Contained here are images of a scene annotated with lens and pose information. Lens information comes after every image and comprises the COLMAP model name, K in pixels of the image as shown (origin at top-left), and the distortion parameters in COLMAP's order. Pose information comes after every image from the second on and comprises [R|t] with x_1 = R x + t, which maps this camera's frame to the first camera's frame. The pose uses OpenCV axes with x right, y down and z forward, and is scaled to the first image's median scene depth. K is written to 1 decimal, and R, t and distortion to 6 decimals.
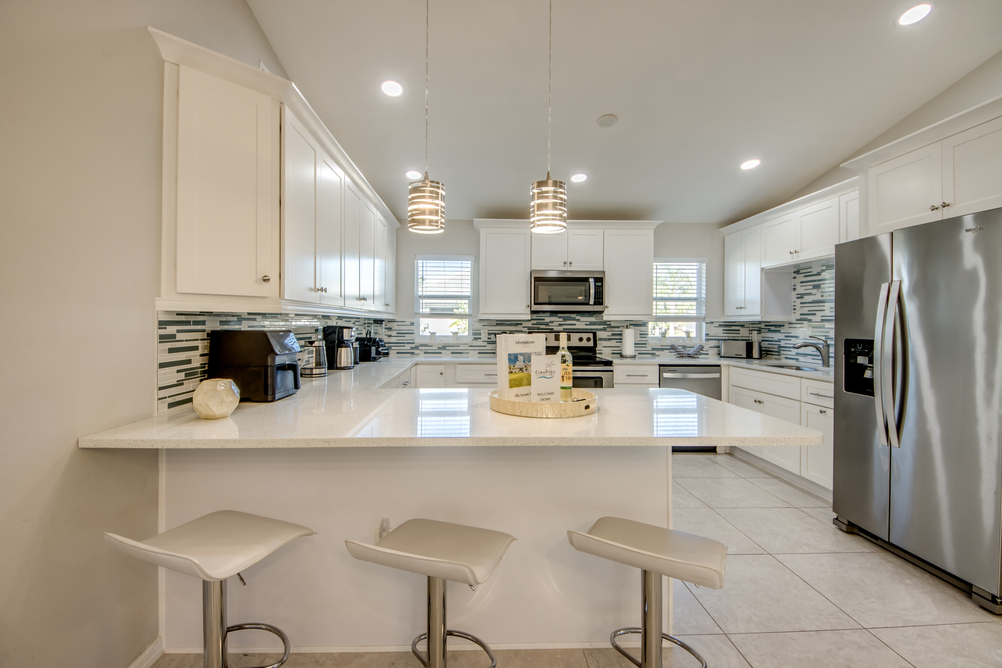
lens RADIAL K [[432.5, 0, 501.0], [0, 432.5, 334.0], [0, 0, 1]] dist [-0.001171, -0.000156]
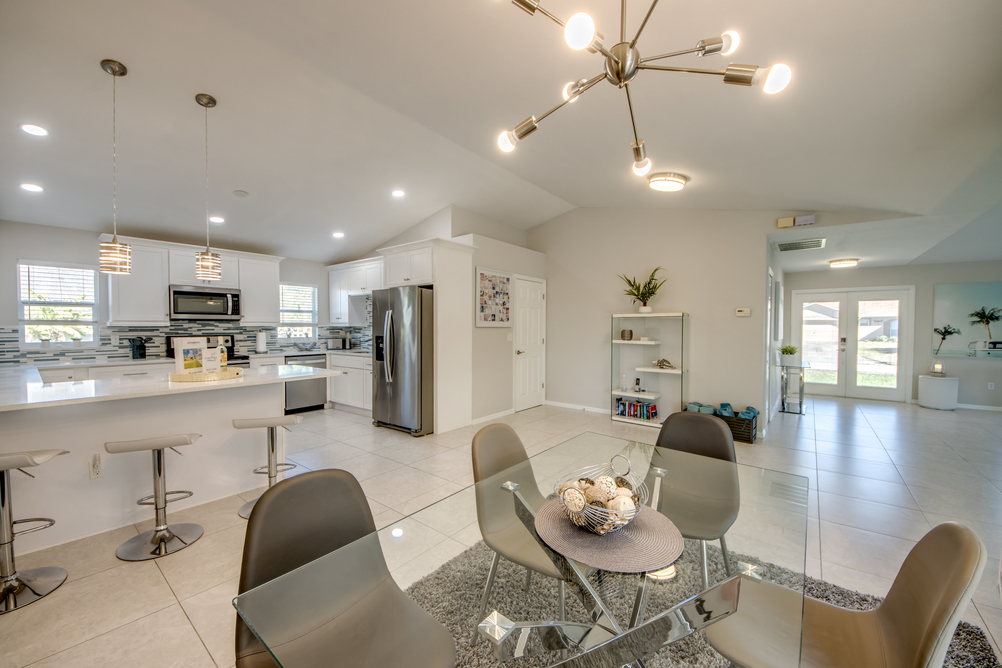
lens RADIAL K [[384.7, 0, 501.0], [0, 384.7, 334.0], [0, 0, 1]] dist [-0.023101, -0.000292]
pose [[0.664004, -0.020730, 0.747441, -0.106780], [0.021840, 0.999727, 0.008325, -0.000264], [-0.747410, 0.010796, 0.664276, -0.381048]]
